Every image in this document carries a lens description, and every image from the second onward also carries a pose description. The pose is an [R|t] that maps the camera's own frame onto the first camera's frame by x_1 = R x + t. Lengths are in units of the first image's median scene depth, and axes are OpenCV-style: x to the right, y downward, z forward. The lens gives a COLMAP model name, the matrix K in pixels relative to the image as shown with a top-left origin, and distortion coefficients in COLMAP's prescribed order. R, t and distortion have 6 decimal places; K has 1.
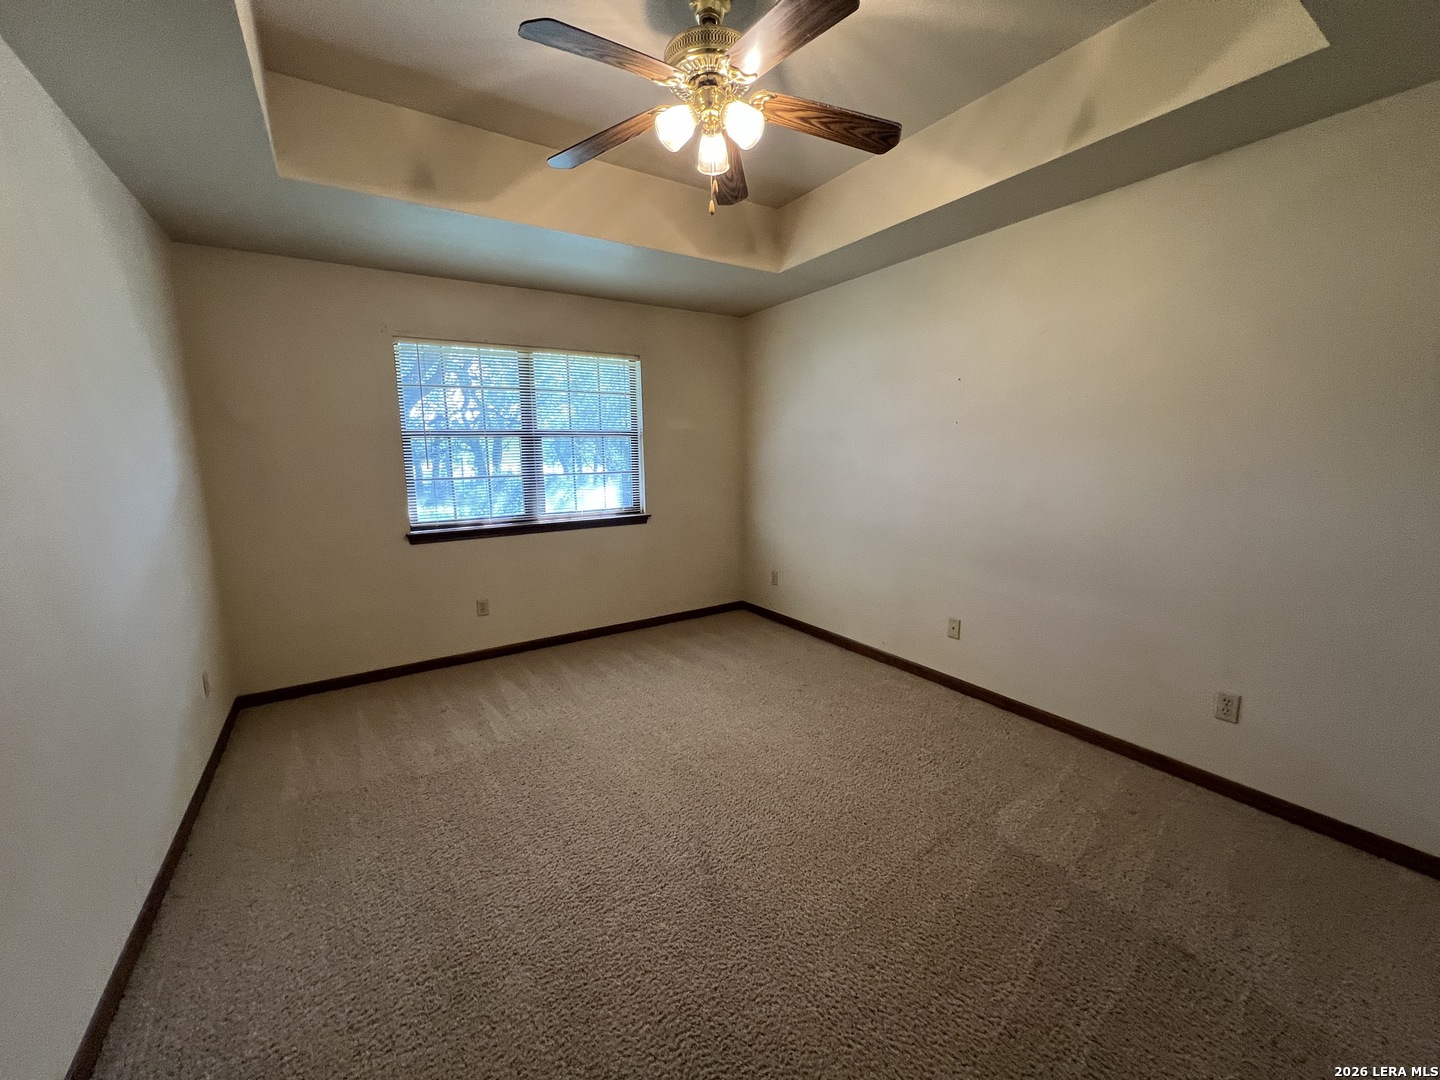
lens RADIAL K [[575.1, 0, 715.6], [0, 575.1, 535.9], [0, 0, 1]] dist [-0.000705, -0.000074]
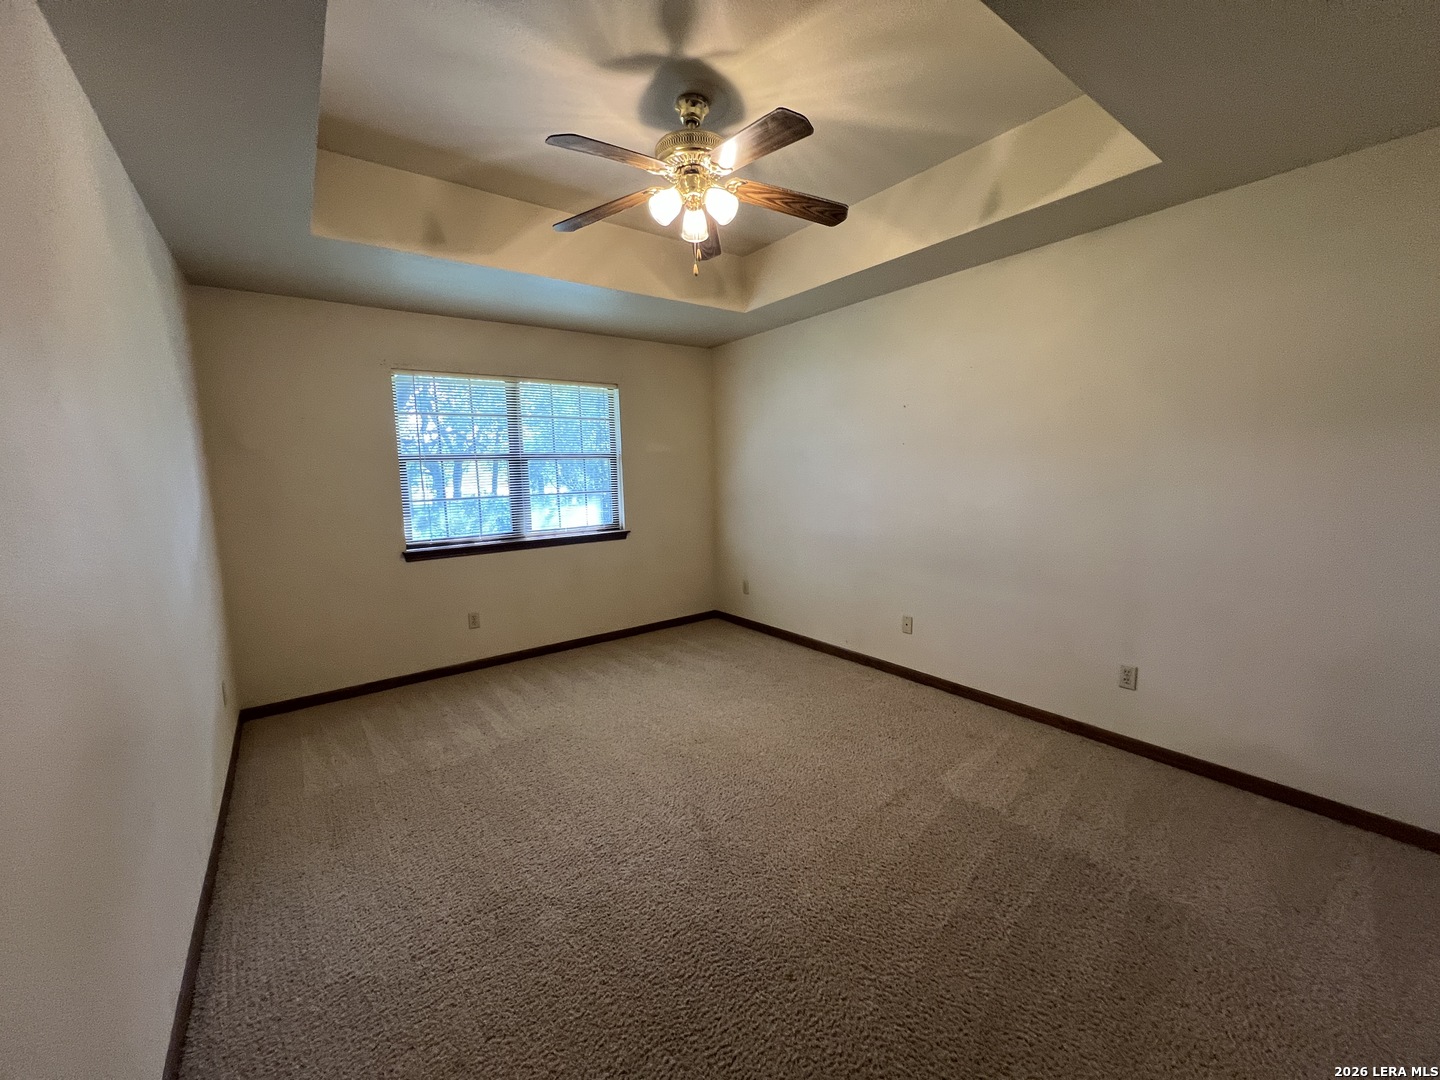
lens RADIAL K [[575.1, 0, 715.6], [0, 575.1, 535.9], [0, 0, 1]] dist [-0.000705, -0.000074]
pose [[0.997720, -0.018901, 0.064781, -0.045382], [0.021107, 0.999215, -0.033537, 0.023829], [-0.064096, 0.034828, 0.997336, -0.159474]]
